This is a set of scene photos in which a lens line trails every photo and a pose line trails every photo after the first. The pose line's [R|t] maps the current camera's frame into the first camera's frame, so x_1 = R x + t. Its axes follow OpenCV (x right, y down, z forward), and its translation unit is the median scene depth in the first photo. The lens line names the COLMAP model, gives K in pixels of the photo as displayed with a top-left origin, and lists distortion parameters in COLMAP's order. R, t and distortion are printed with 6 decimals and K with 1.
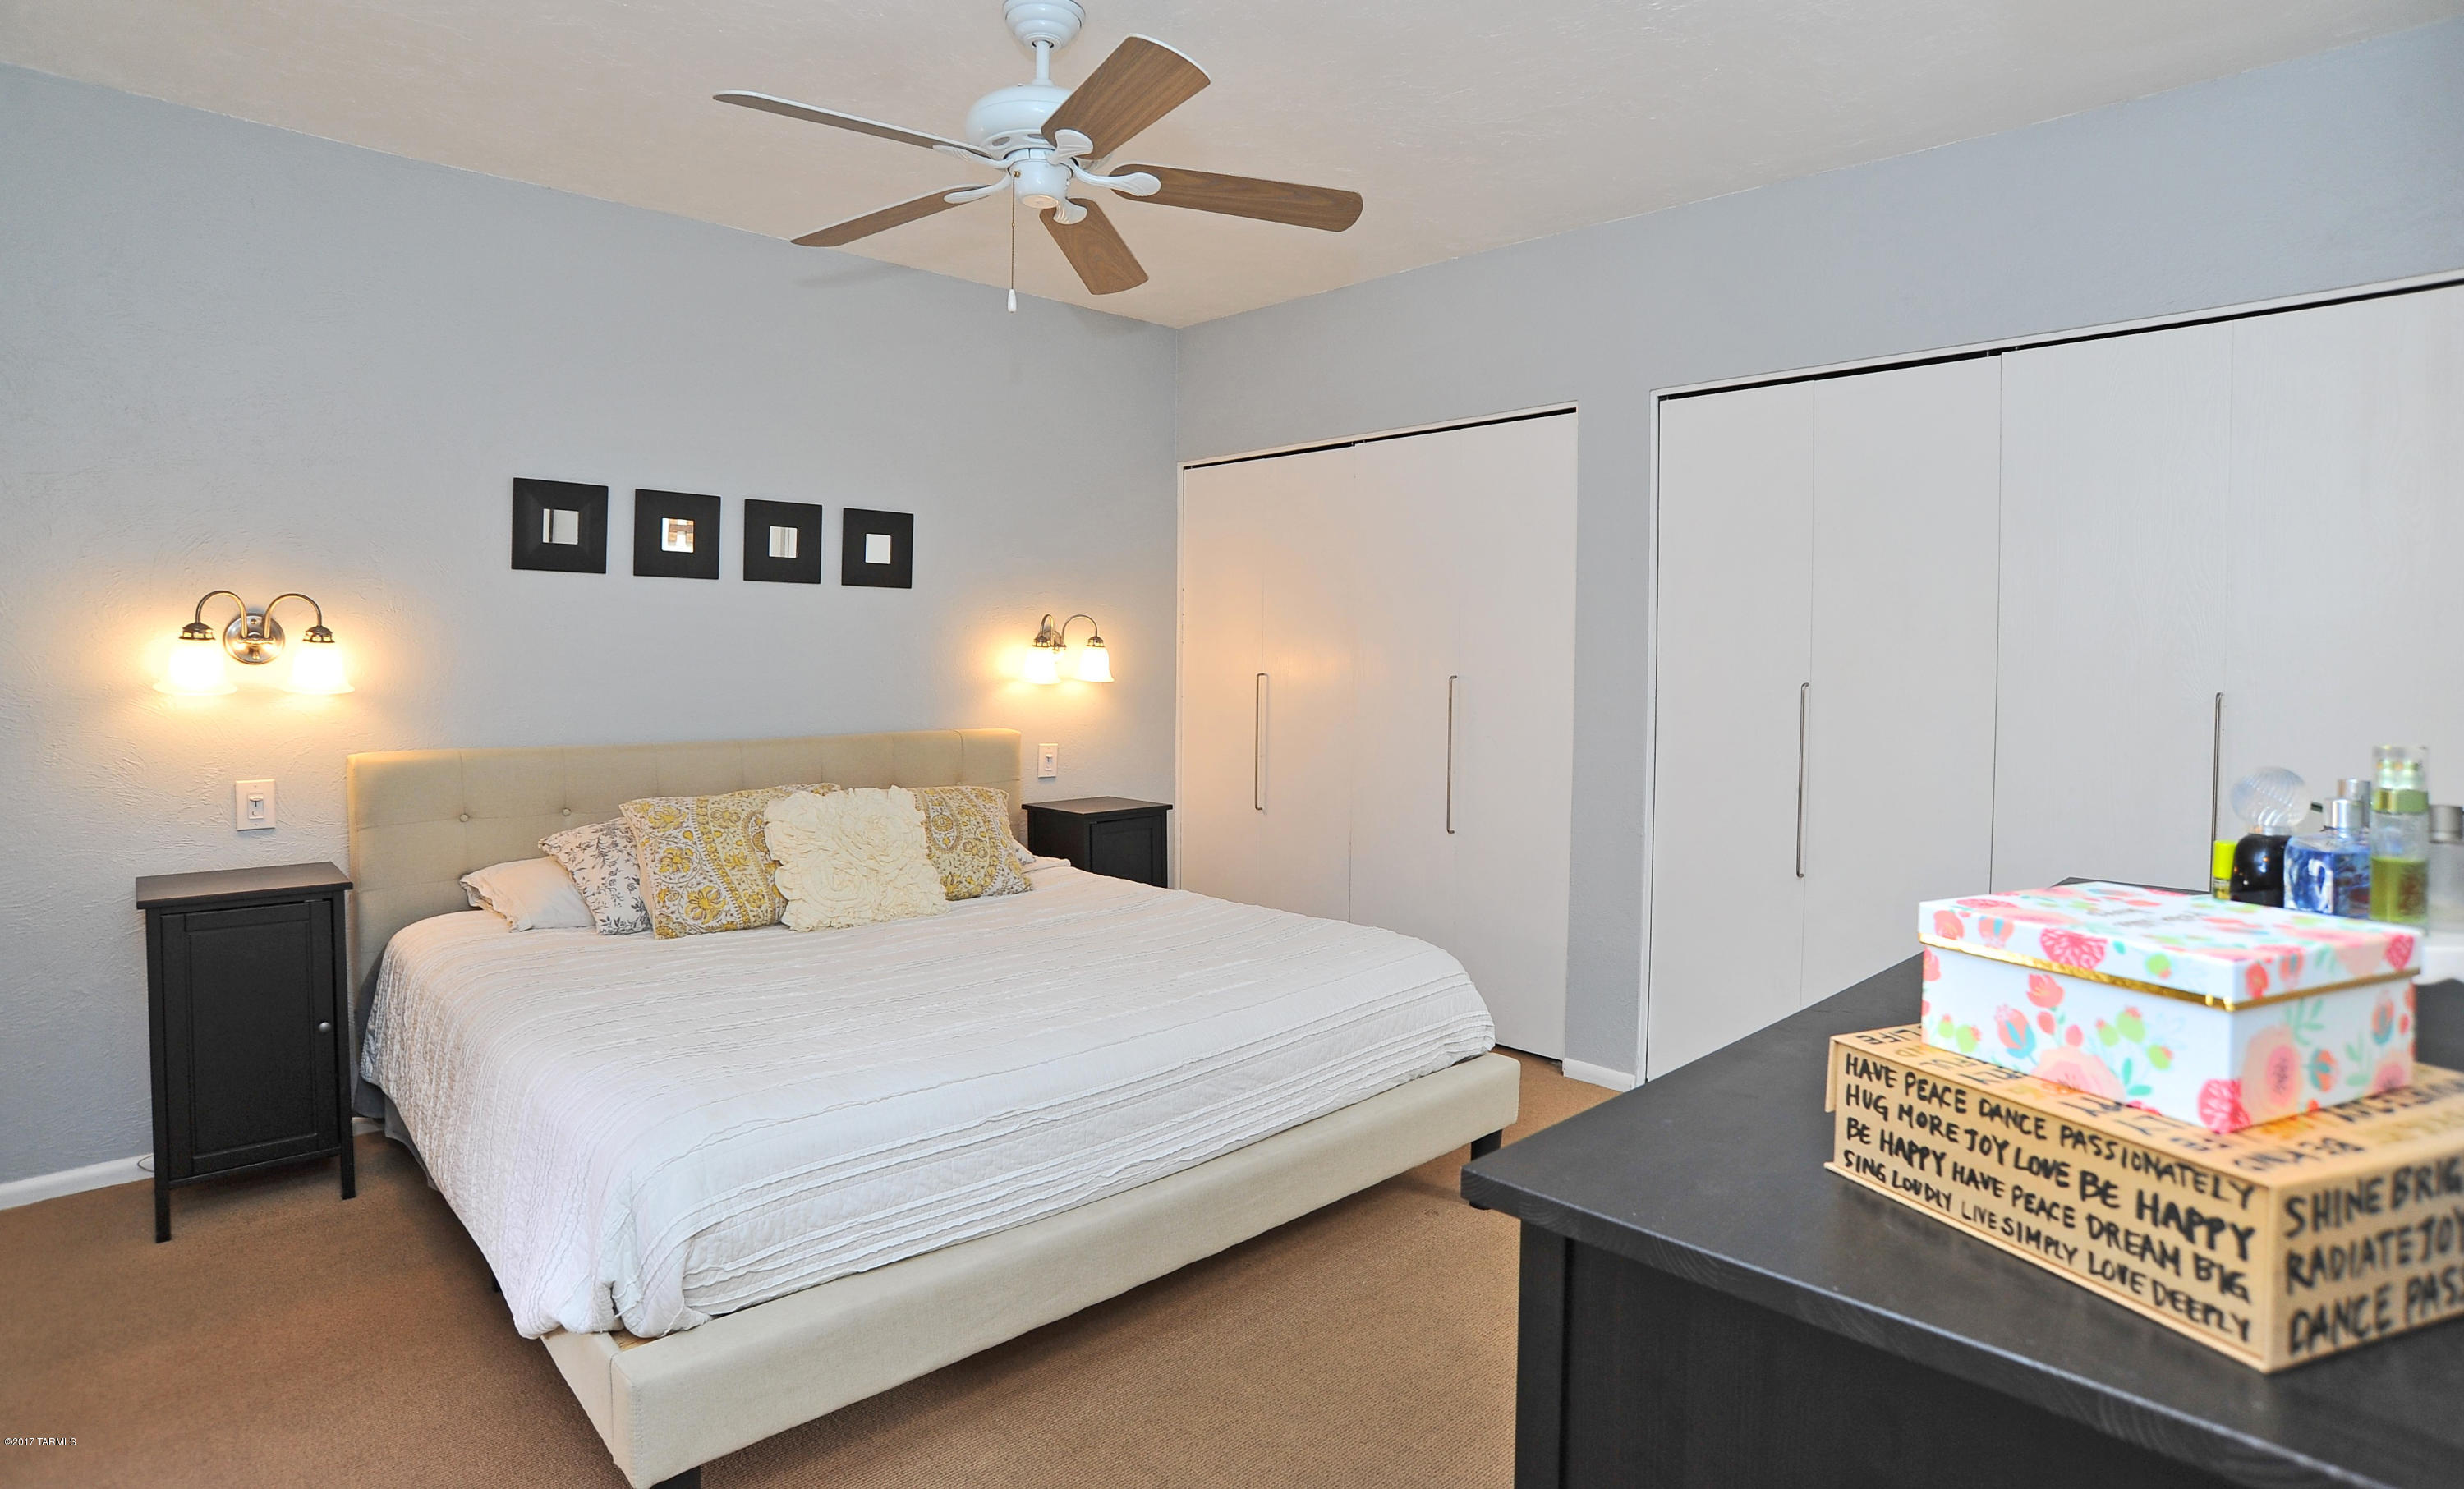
lens RADIAL K [[1279.9, 0, 1185.7], [0, 1279.9, 698.2], [0, 0, 1]] dist [-0.051684, 0.001221]
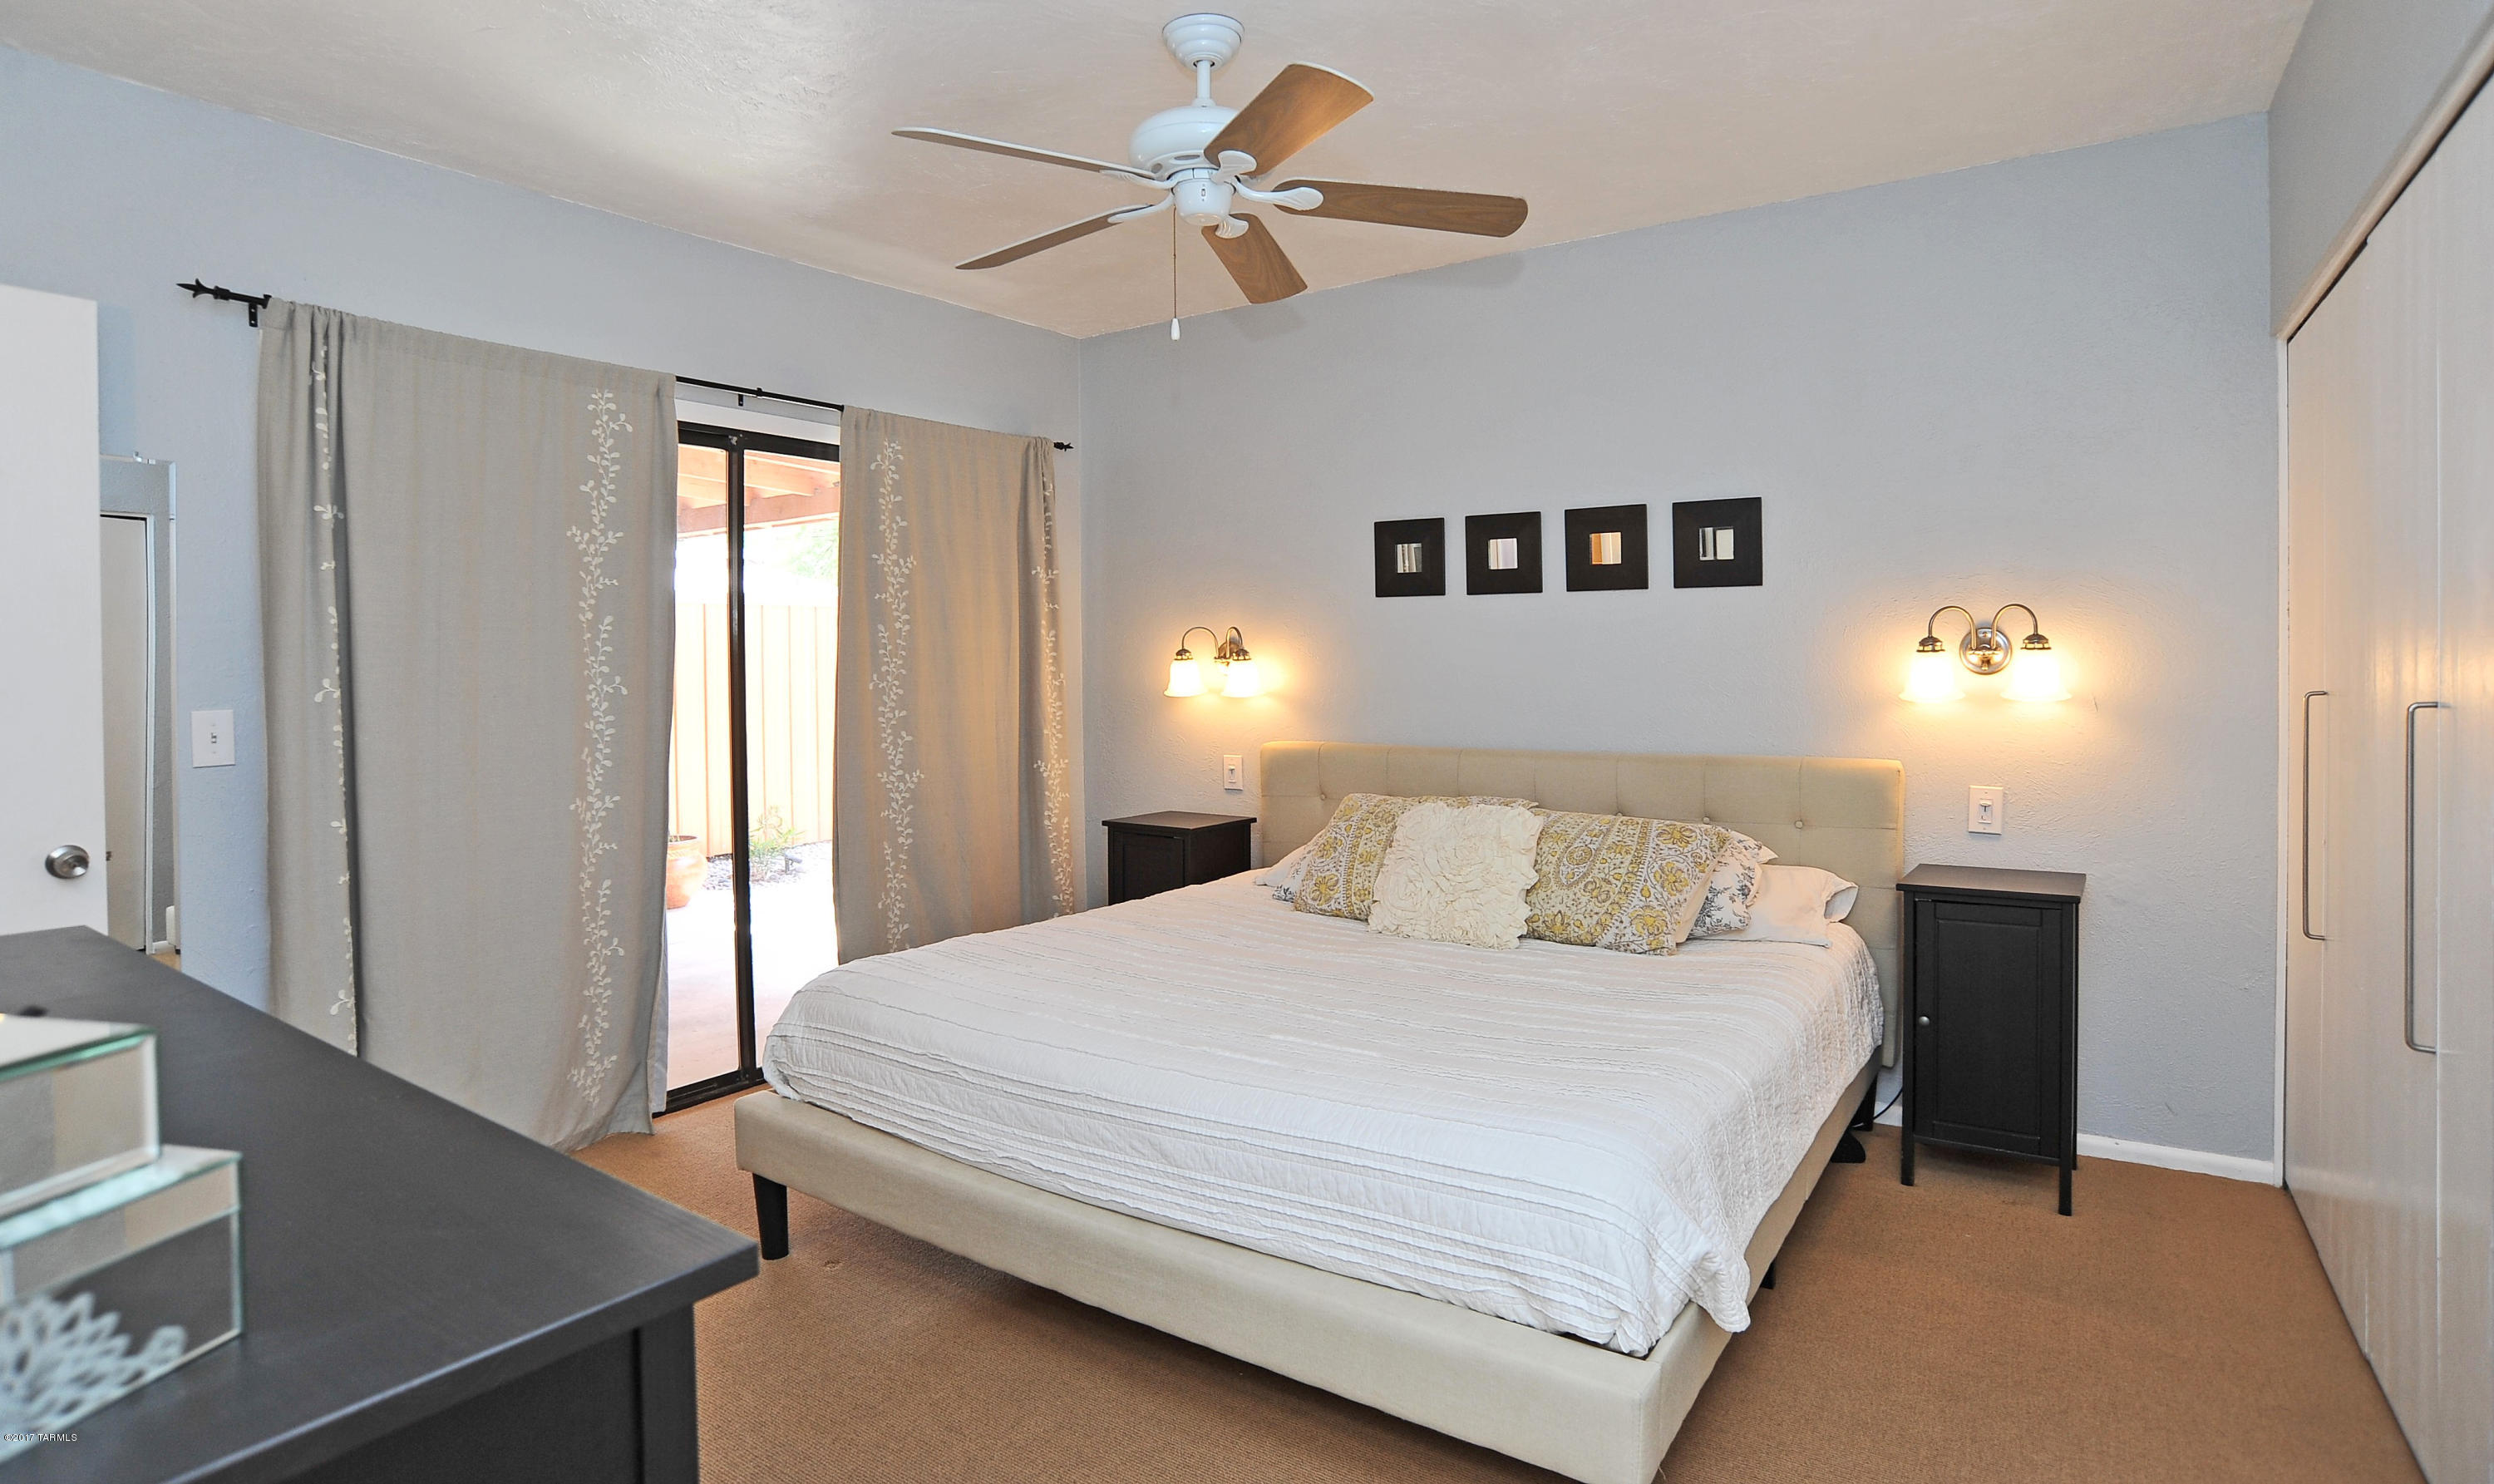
lens RADIAL K [[1284.1, 0, 1246.8], [0, 1284.1, 664.4], [0, 0, 1]] dist [-0.083037, 0.031147]
pose [[0.225978, -0.007373, -0.974104, 0.597377], [-0.025334, 0.999589, -0.013443, -0.016315], [0.973803, 0.027716, 0.225699, 0.554619]]
